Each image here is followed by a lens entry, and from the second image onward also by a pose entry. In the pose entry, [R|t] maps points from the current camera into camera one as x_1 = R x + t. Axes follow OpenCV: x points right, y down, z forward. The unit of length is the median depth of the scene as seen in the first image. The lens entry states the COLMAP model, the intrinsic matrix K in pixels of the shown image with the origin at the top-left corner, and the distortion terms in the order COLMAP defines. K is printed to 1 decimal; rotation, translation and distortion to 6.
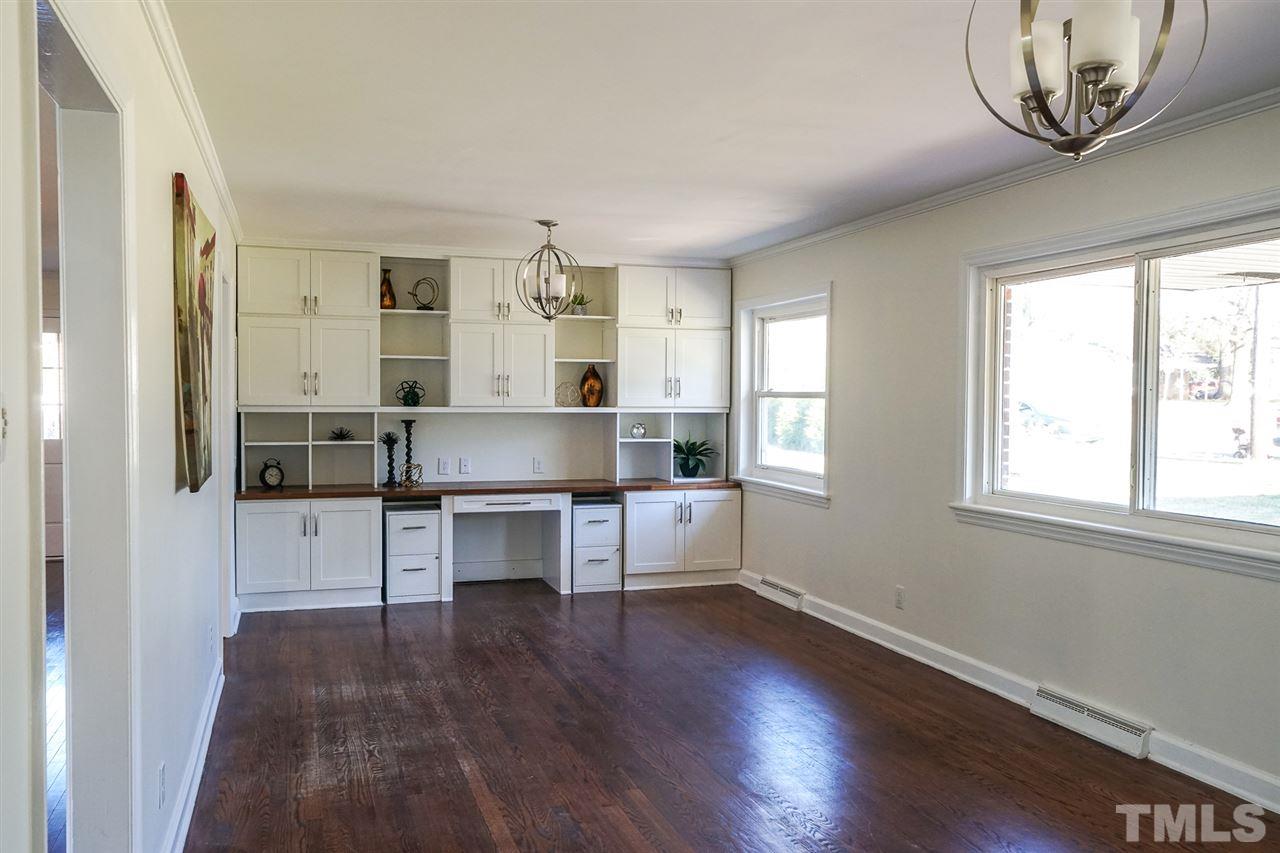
lens RADIAL K [[1012.4, 0, 628.2], [0, 1012.4, 434.6], [0, 0, 1]] dist [0.006853, 0.003581]
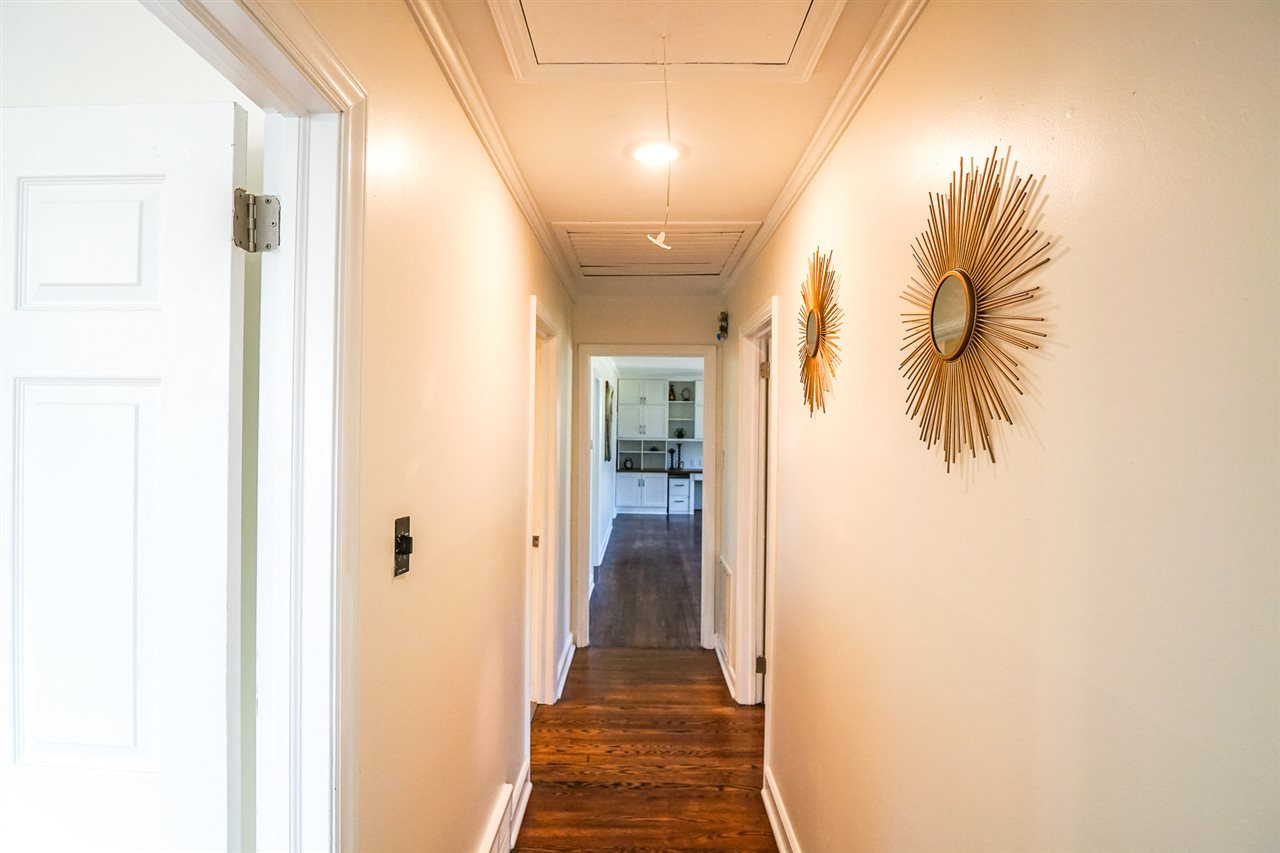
lens RADIAL K [[627.7, 0, 632.8], [0, 627.7, 430.8], [0, 0, 1]] dist [0.001100, 0.000046]
pose [[0.944311, 0.007526, -0.328967, 0.203964], [-0.019397, 0.999273, -0.032818, 0.007364], [0.328481, 0.037371, 0.943771, -0.564575]]
